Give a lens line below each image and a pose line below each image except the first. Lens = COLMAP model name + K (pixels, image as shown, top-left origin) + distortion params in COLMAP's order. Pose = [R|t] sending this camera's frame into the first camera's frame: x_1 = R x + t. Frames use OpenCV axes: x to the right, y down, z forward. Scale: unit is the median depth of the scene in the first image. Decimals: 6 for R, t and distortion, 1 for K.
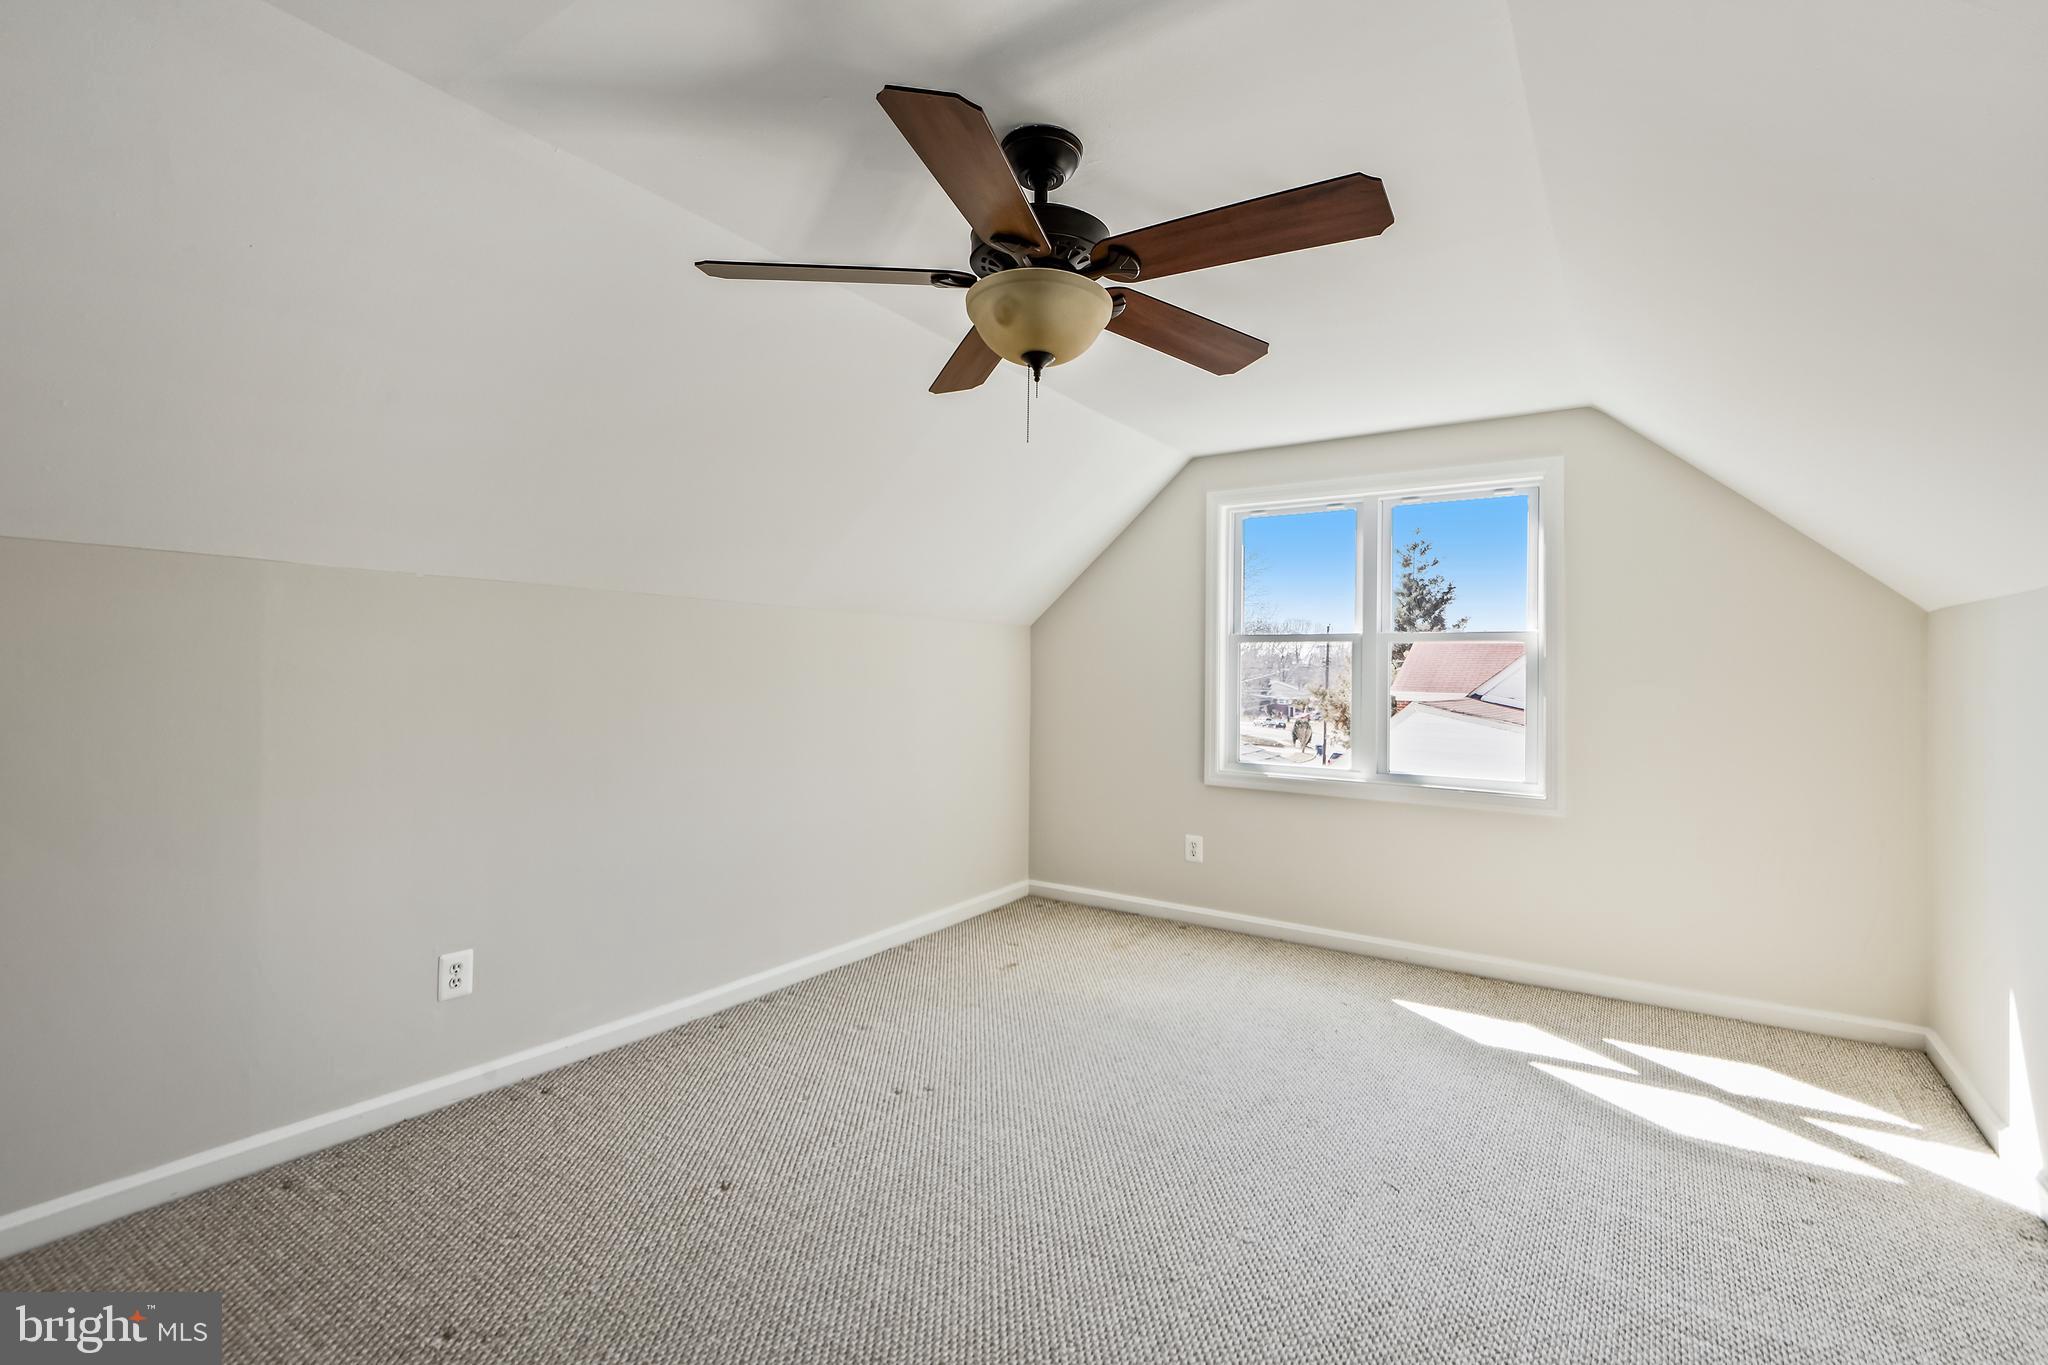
lens RADIAL K [[942.0, 0, 1063.4], [0, 942.0, 635.1], [0, 0, 1]] dist [0.028305, -0.004671]
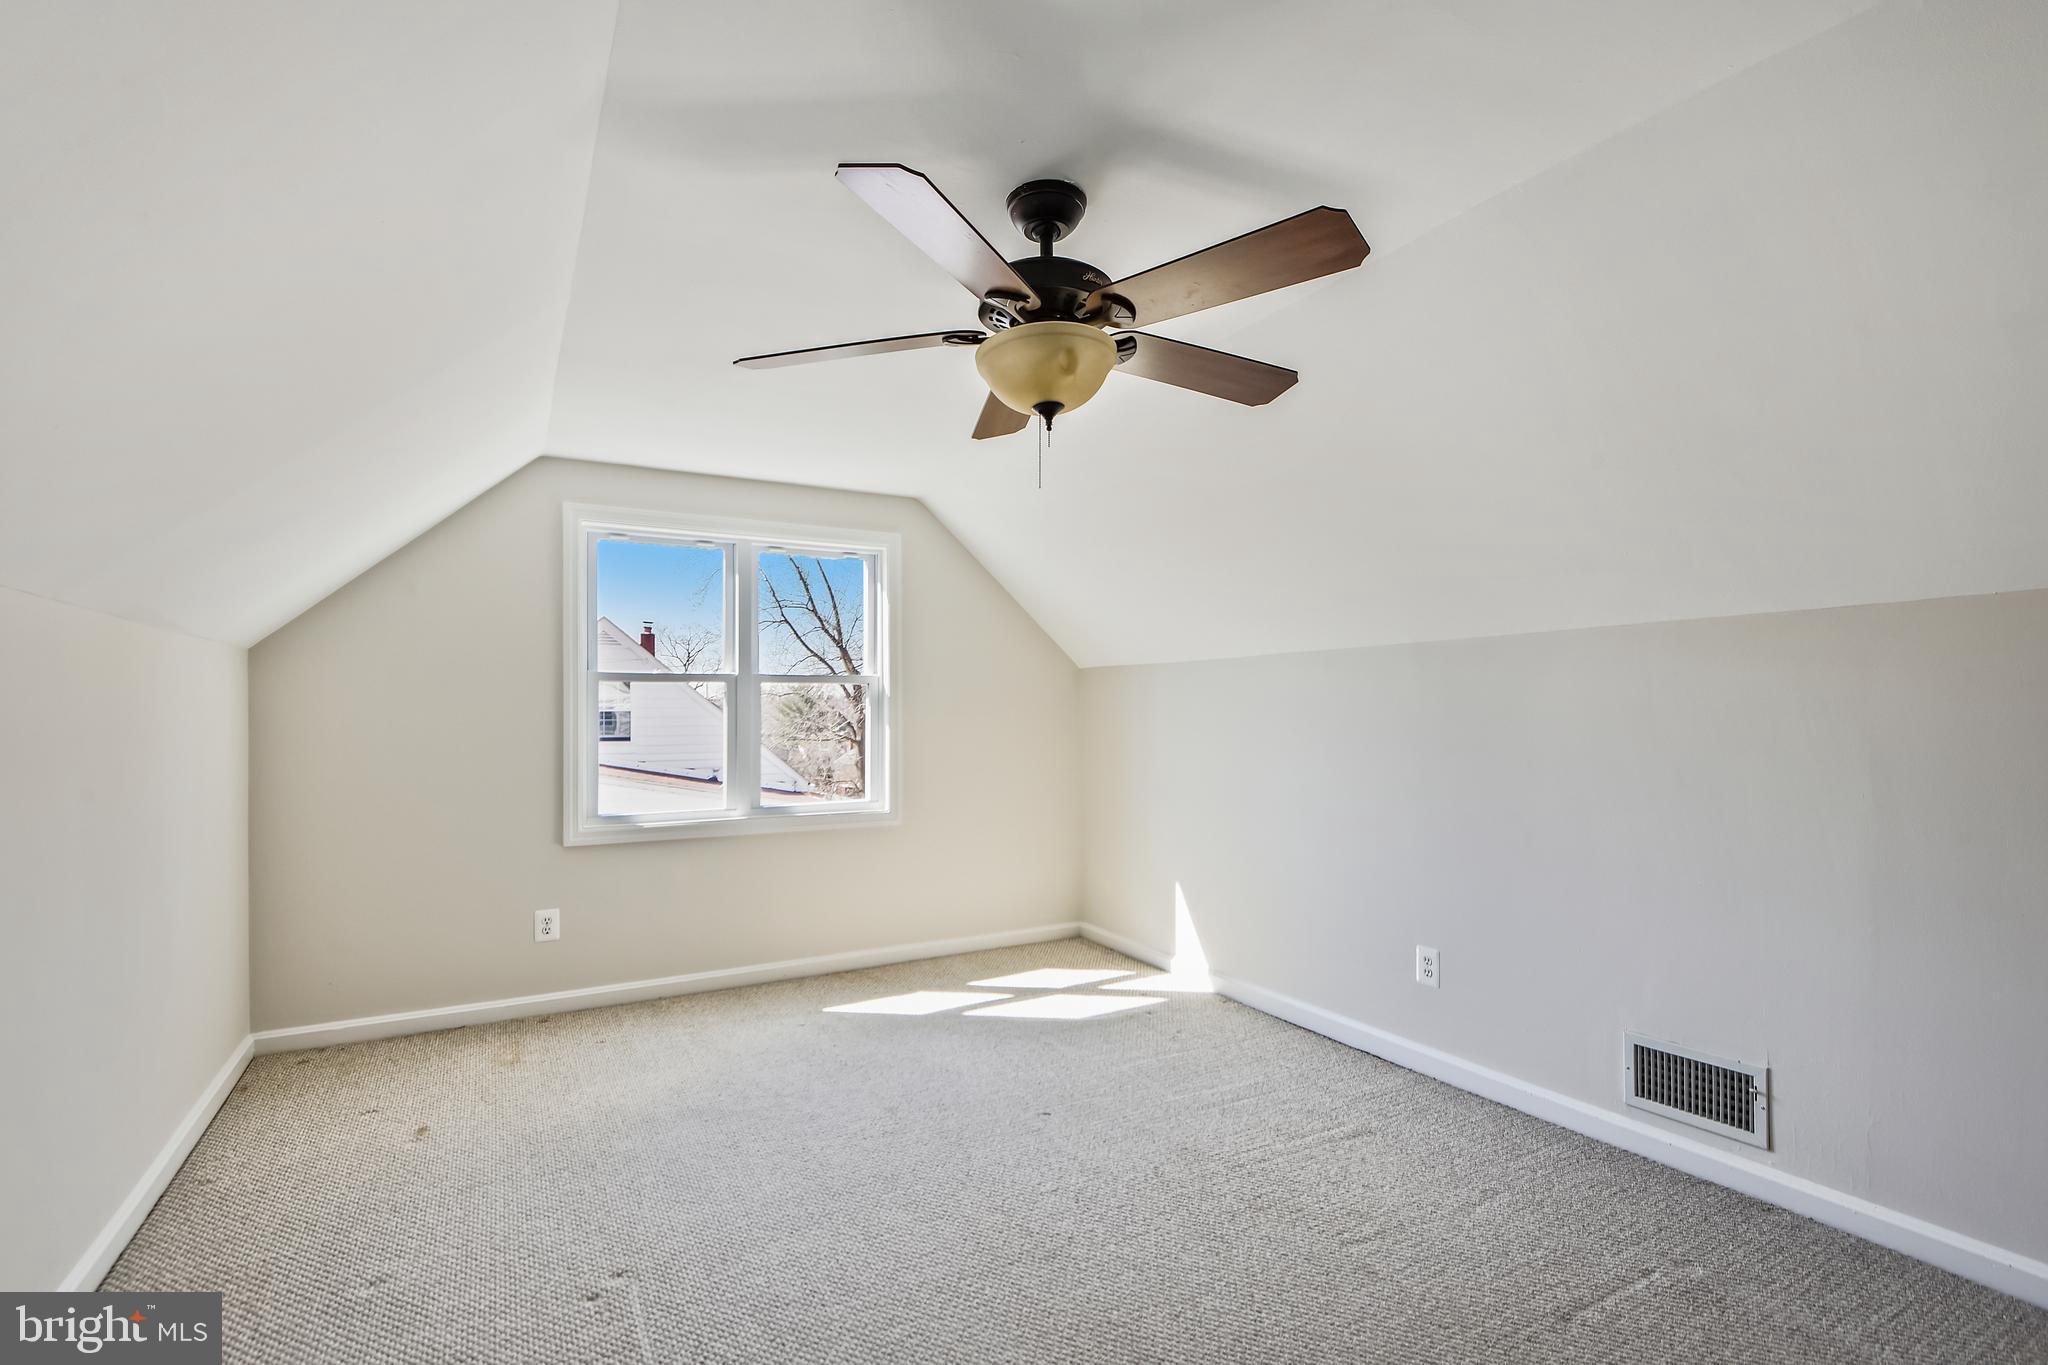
lens RADIAL K [[942.0, 0, 1025.0], [0, 942.0, 694.1], [0, 0, 1]] dist [0.028305, -0.004671]
pose [[0.485954, -0.001552, 0.873983, -0.479447], [-0.018607, 0.999753, 0.012121, 0.002039], [-0.873786, -0.022153, 0.485805, 0.264863]]
